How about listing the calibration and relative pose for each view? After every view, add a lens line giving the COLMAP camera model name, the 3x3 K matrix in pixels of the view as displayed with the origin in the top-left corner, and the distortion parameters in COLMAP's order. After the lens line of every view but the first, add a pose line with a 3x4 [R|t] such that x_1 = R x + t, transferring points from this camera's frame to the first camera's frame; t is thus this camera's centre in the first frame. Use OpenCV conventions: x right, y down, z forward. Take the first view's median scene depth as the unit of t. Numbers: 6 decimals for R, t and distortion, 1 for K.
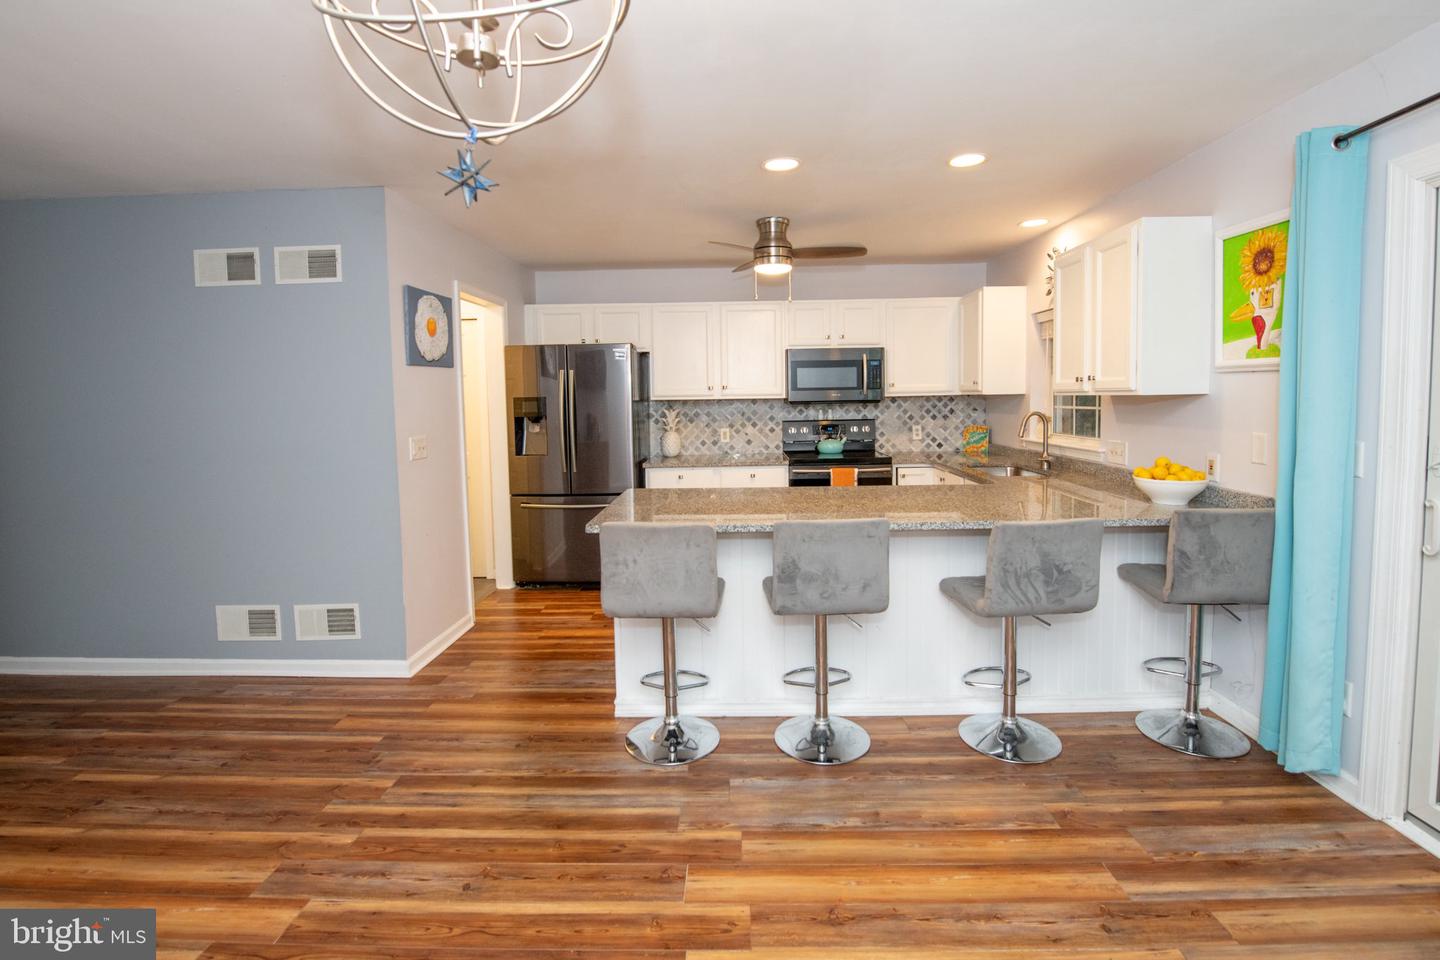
lens RADIAL K [[641.9, 0, 724.9], [0, 641.9, 434.2], [0, 0, 1]] dist [-0.016026, -0.001790]
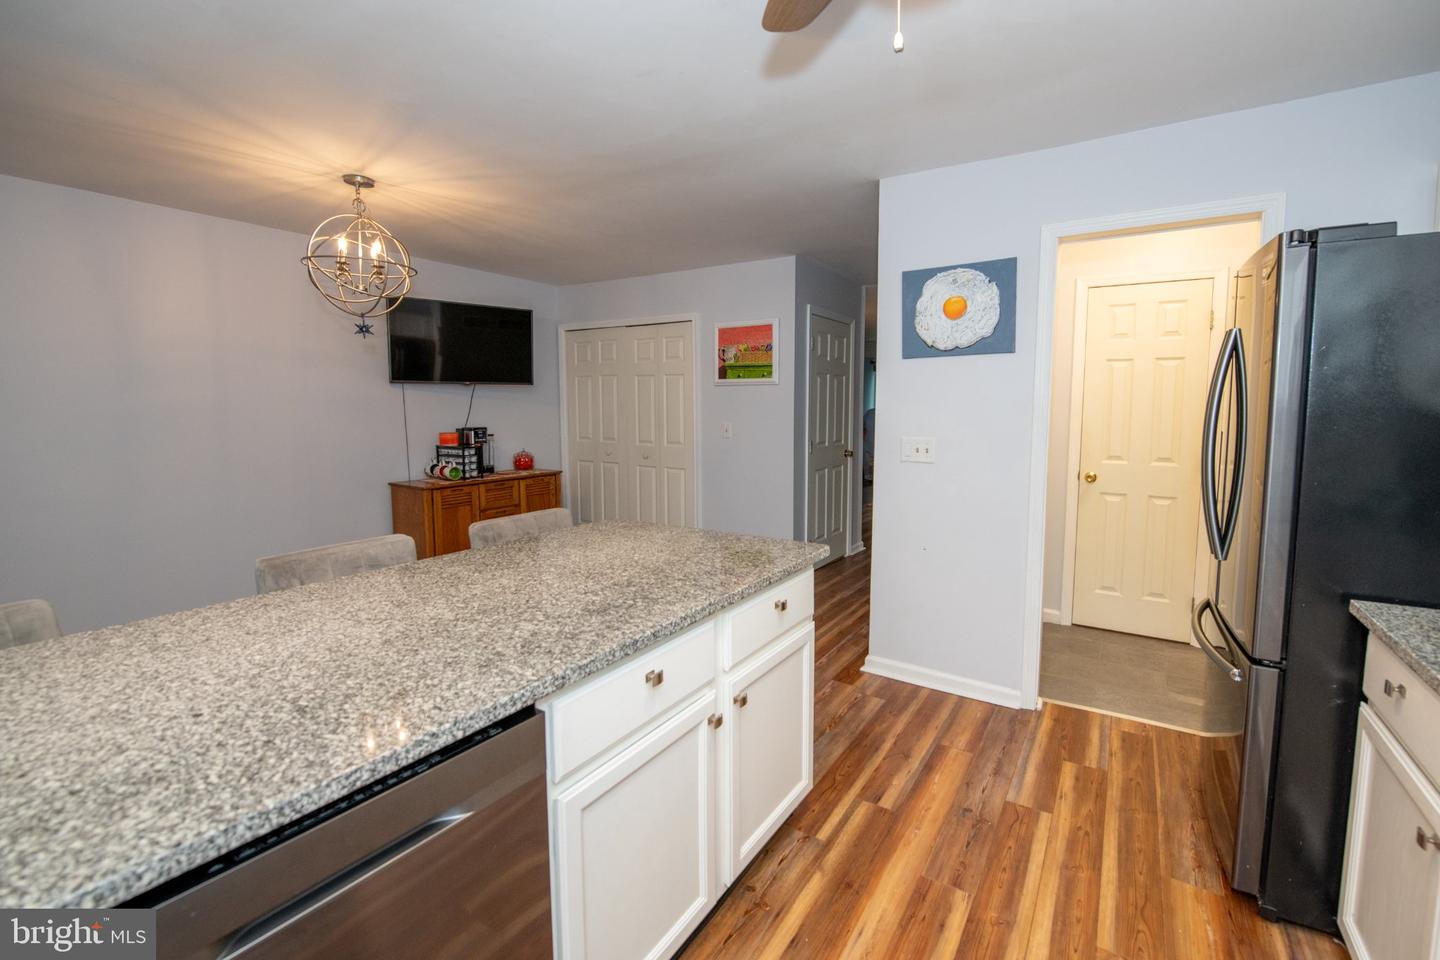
lens RADIAL K [[605.3, 0, 753.7], [0, 605.3, 455.4], [0, 0, 1]] dist [-0.015936, -0.002461]
pose [[-0.500275, 0.083494, -0.861831, 0.328022], [-0.045901, 0.991383, 0.122690, -0.057330], [0.864649, 0.100938, -0.492132, 1.079125]]
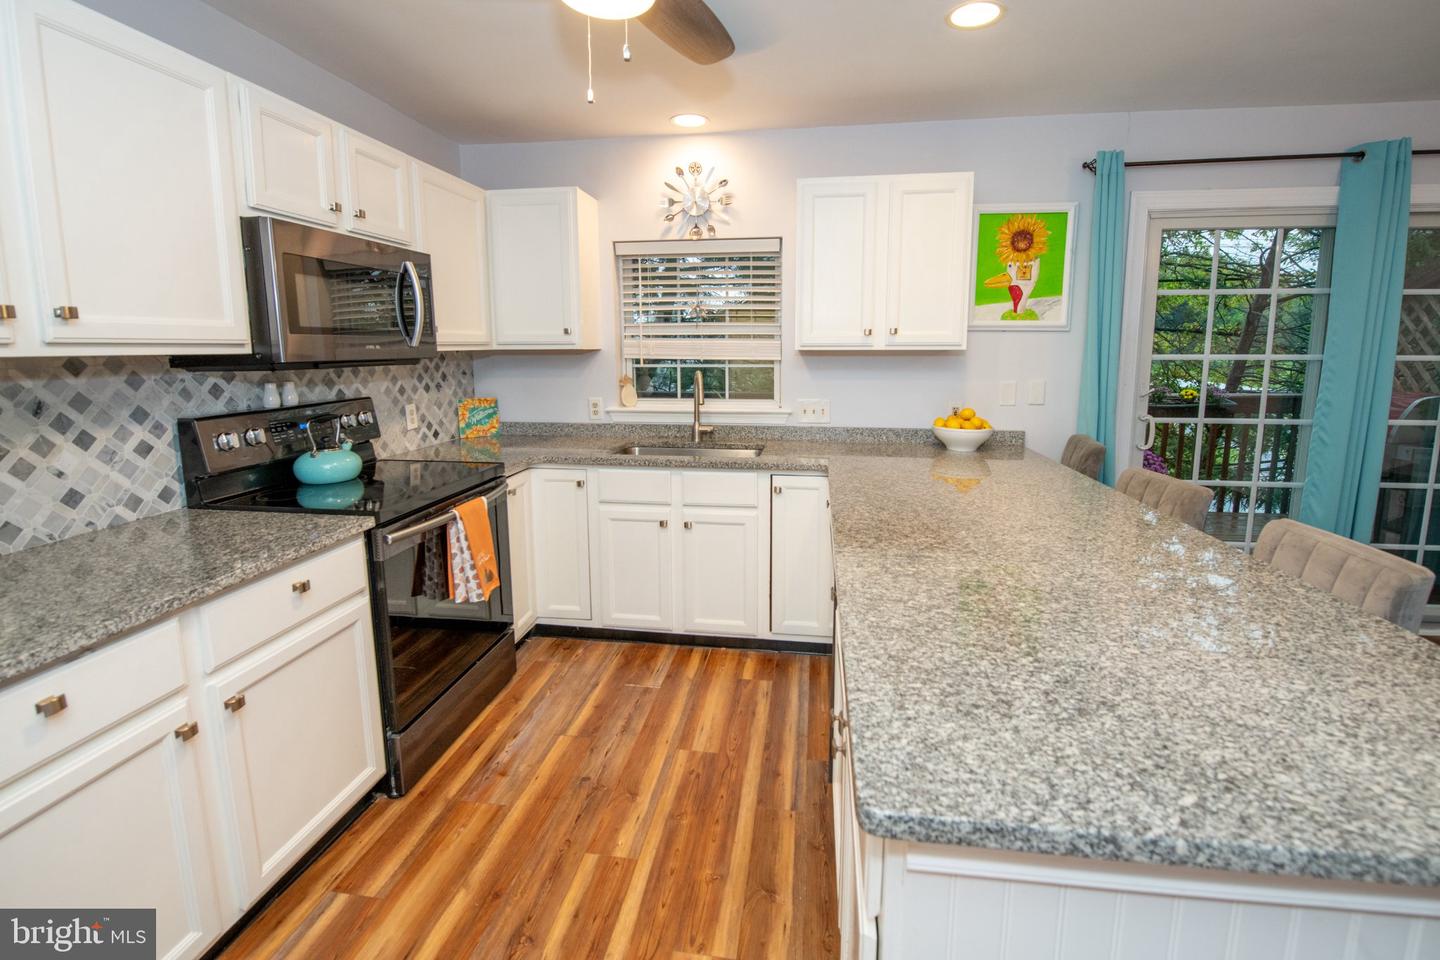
lens RADIAL K [[636.5, 0, 726.3], [0, 636.5, 431.5], [0, 0, 1]] dist [-0.009091, -0.002068]
pose [[0.121934, -0.114710, 0.985887, -0.301262], [0.059342, 0.992365, 0.108124, -0.046141], [-0.990763, 0.045321, 0.127810, 0.901218]]
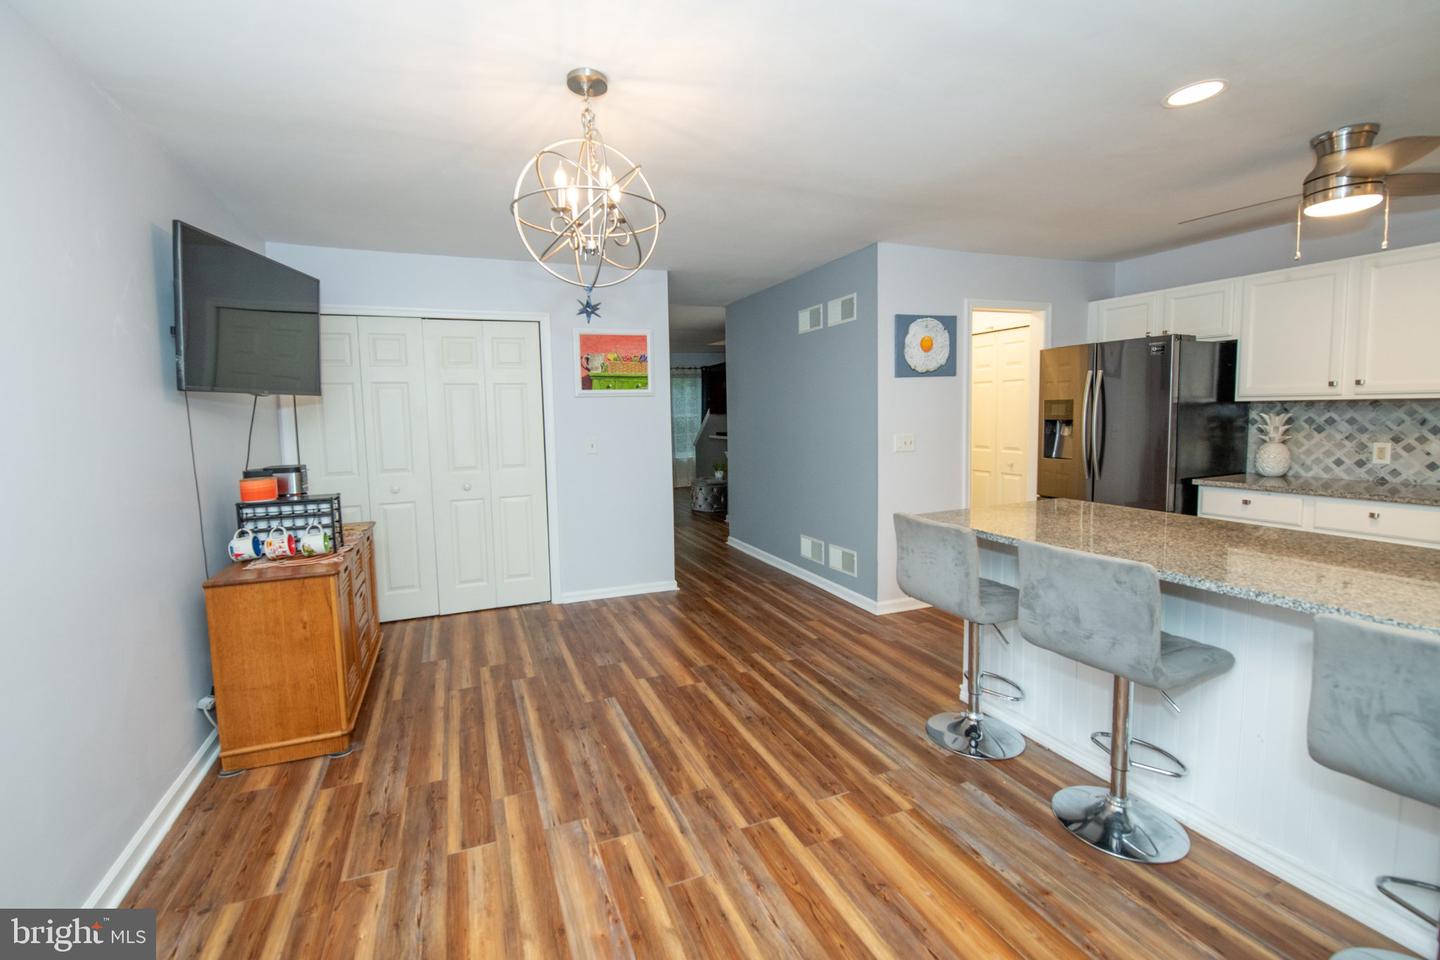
lens RADIAL K [[605.3, 0, 688.4], [0, 605.3, 462.2], [0, 0, 1]] dist [-0.015936, -0.002461]
pose [[0.375735, 0.083646, -0.922945, 0.410416], [-0.034804, 0.996489, 0.076142, -0.014393], [0.926073, 0.003513, 0.377327, 0.136616]]
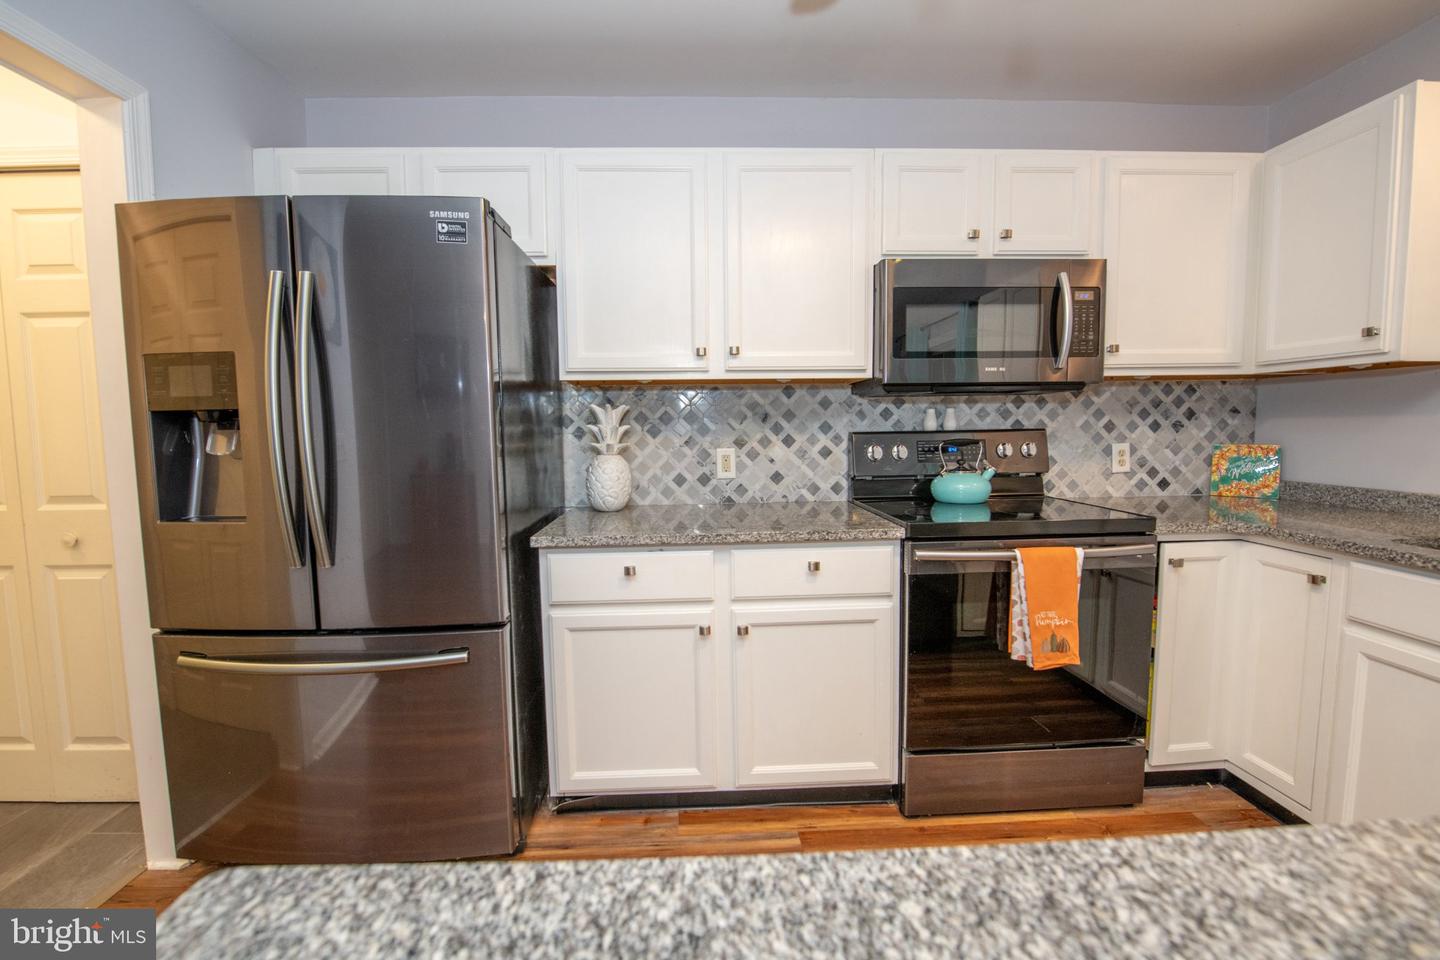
lens RADIAL K [[605.3, 0, 712.4], [0, 605.3, 475.6], [0, 0, 1]] dist [-0.015936, -0.002461]
pose [[0.998144, -0.000522, 0.060897, -0.050844], [-0.000949, 0.999708, 0.024128, 0.000494], [-0.060892, -0.024141, 0.997852, 0.777330]]
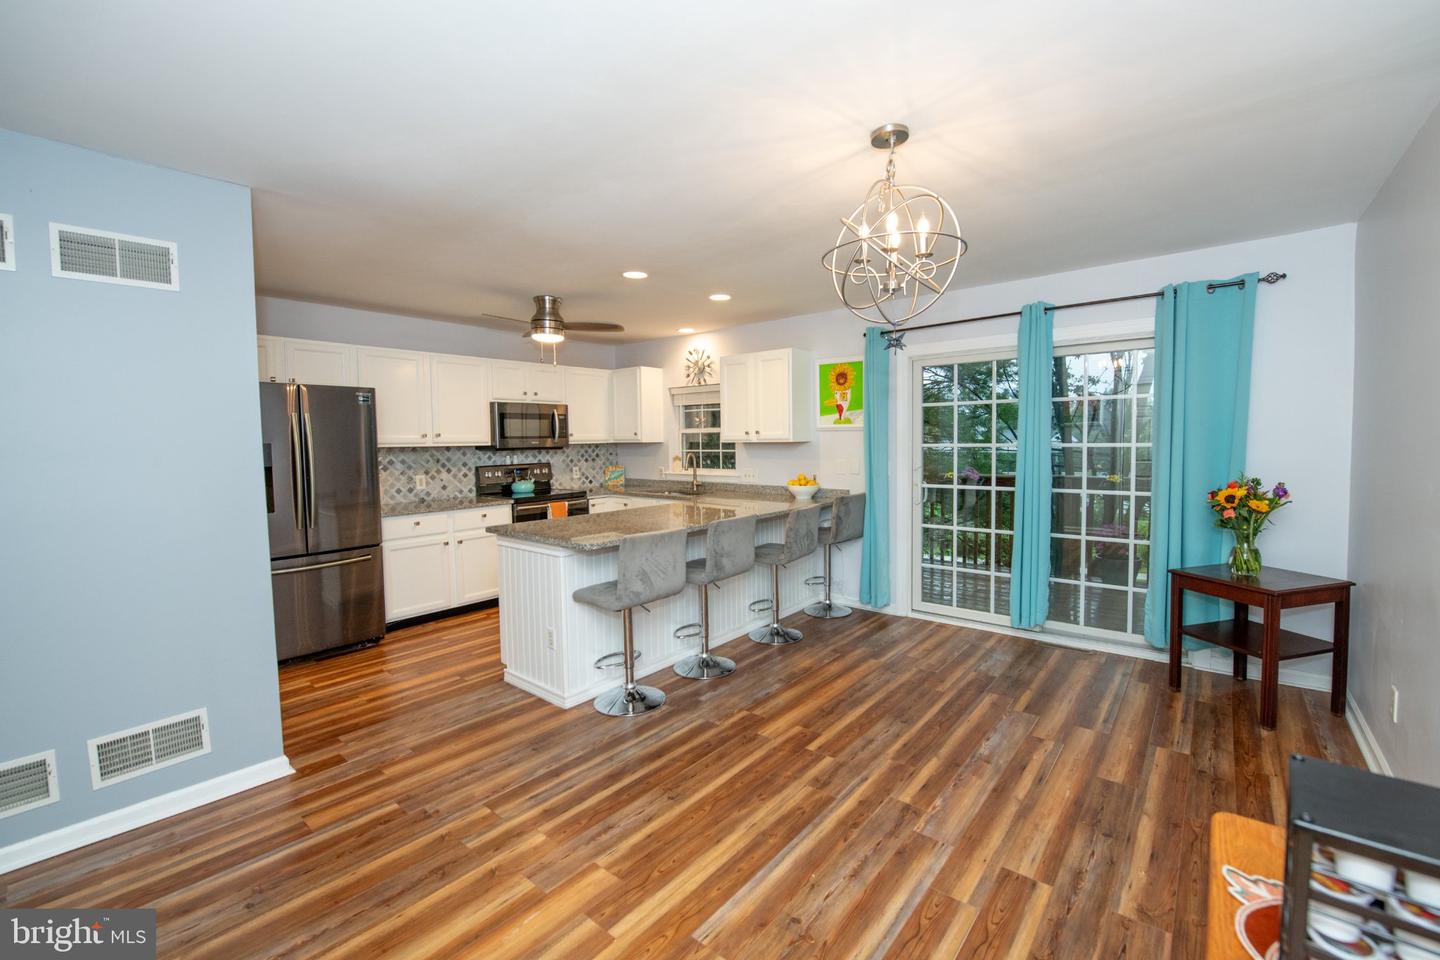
lens RADIAL K [[605.3, 0, 729.5], [0, 605.3, 467.6], [0, 0, 1]] dist [-0.015936, -0.002461]
pose [[0.614722, -0.028646, 0.788223, -0.625938], [0.048946, 0.998800, -0.001874, 0.006322], [-0.787223, 0.039732, 0.615387, 0.036126]]
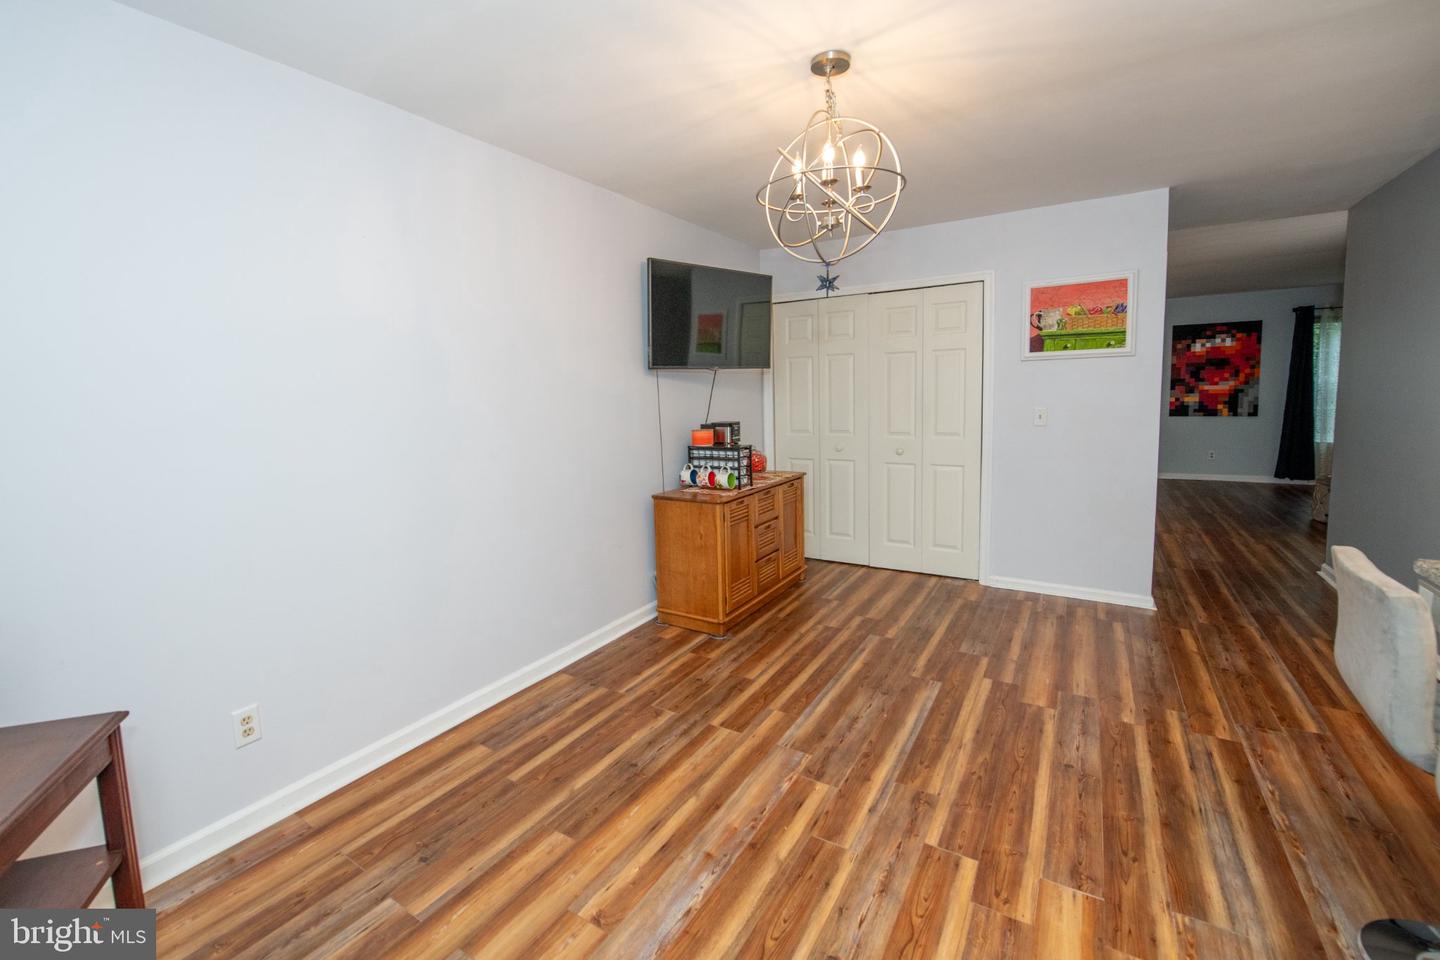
lens RADIAL K [[605.3, 0, 681.0], [0, 605.3, 454.1], [0, 0, 1]] dist [-0.015936, -0.002461]
pose [[-0.537433, 0.115079, -0.835417, 0.432369], [-0.008908, 0.989815, 0.142078, -0.026431], [0.843259, 0.083799, -0.530935, 0.437272]]
